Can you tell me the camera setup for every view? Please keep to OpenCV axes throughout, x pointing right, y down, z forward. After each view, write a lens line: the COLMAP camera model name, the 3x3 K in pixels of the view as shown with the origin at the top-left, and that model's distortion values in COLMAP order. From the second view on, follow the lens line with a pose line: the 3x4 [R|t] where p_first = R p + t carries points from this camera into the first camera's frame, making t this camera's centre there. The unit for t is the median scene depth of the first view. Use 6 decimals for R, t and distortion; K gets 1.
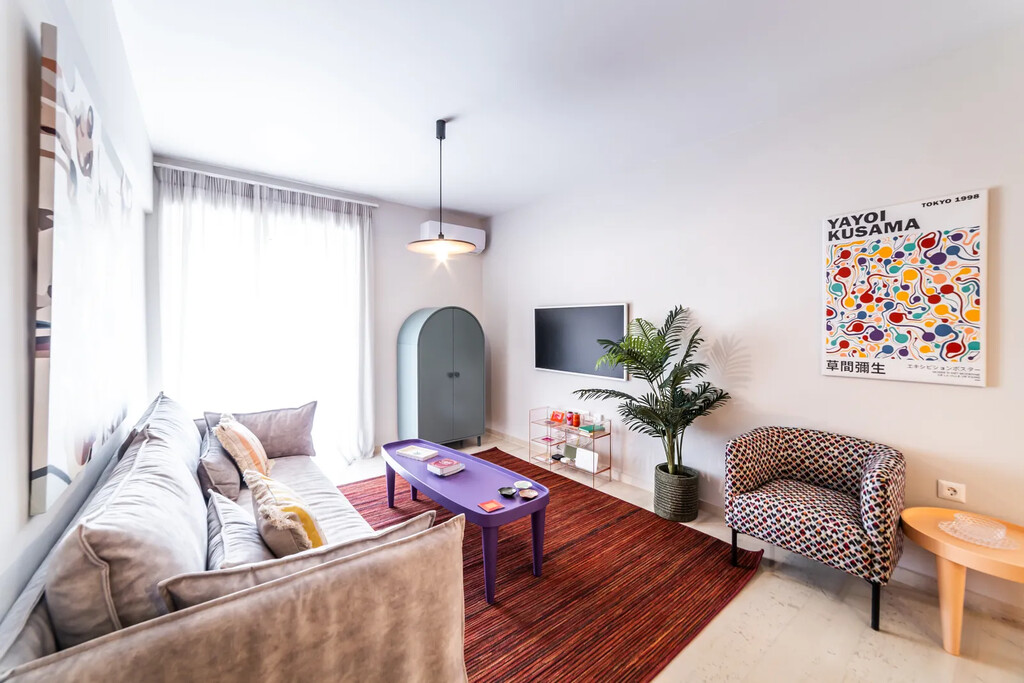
lens RADIAL K [[392.3, 0, 495.9], [0, 392.3, 330.4], [0, 0, 1]] dist [-0.018663, 0.008002]
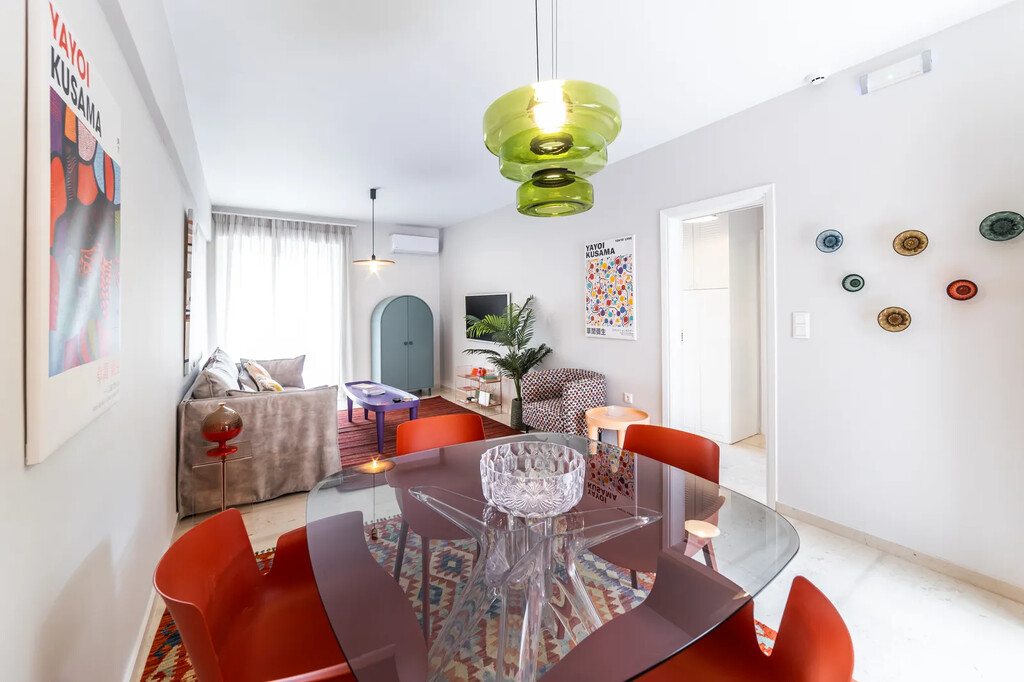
lens RADIAL K [[426.9, 0, 512.5], [0, 426.9, 305.7], [0, 0, 1]] dist [-0.011539, 0.010920]
pose [[0.996870, -0.008123, -0.078639, 0.708078], [0.006806, 0.999832, -0.016999, 0.009669], [0.078764, 0.016411, 0.996758, -0.929346]]
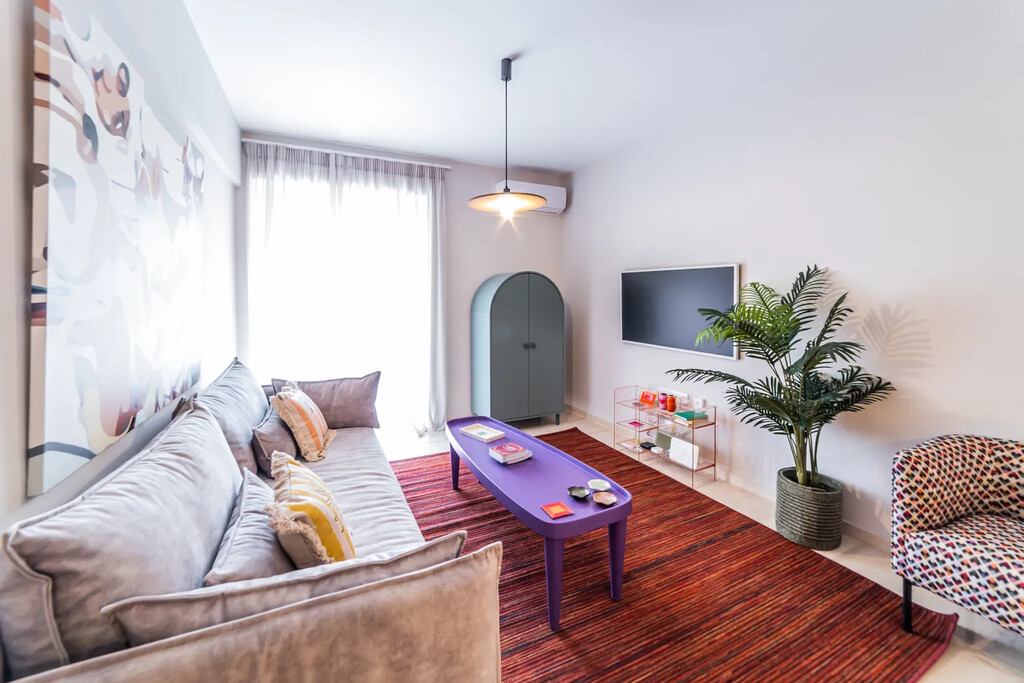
lens RADIAL K [[393.2, 0, 499.6], [0, 393.2, 300.9], [0, 0, 1]] dist [-0.016486, 0.005638]
pose [[0.976133, 0.001413, -0.217170, 0.044031], [0.000084, 0.999976, 0.006886, 0.002332], [0.217174, -0.006740, 0.976110, 0.155370]]
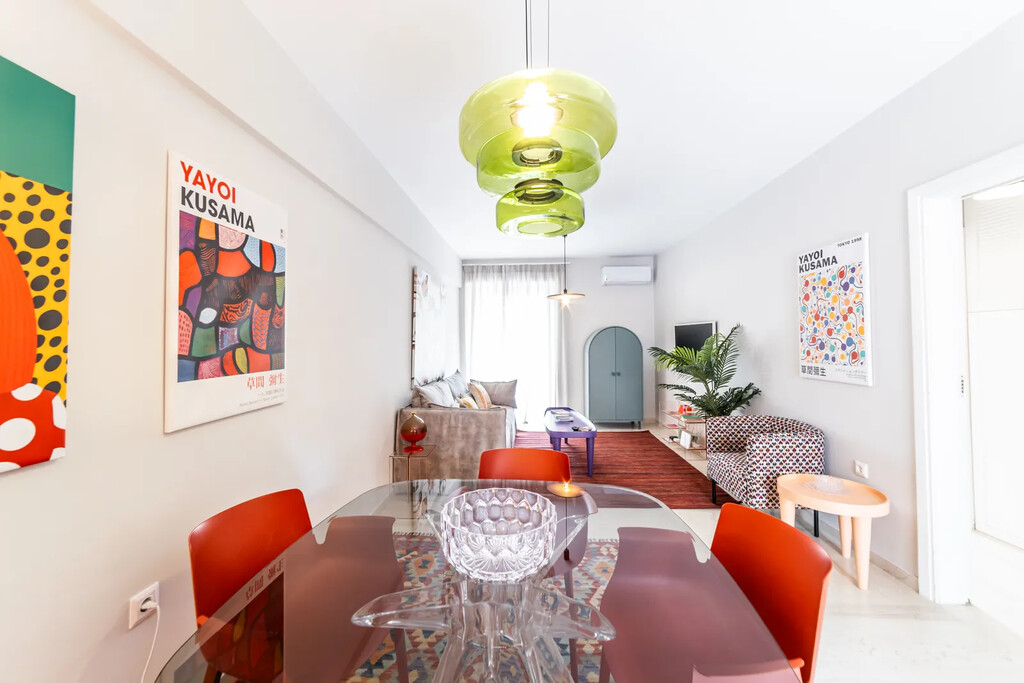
lens RADIAL K [[409.4, 0, 506.3], [0, 409.4, 331.9], [0, 0, 1]] dist [-0.024101, 0.009267]
pose [[0.742764, -0.018855, -0.669288, 1.074135], [-0.000126, 0.999599, -0.028302, 0.004375], [0.669553, 0.021106, 0.742464, -0.677959]]
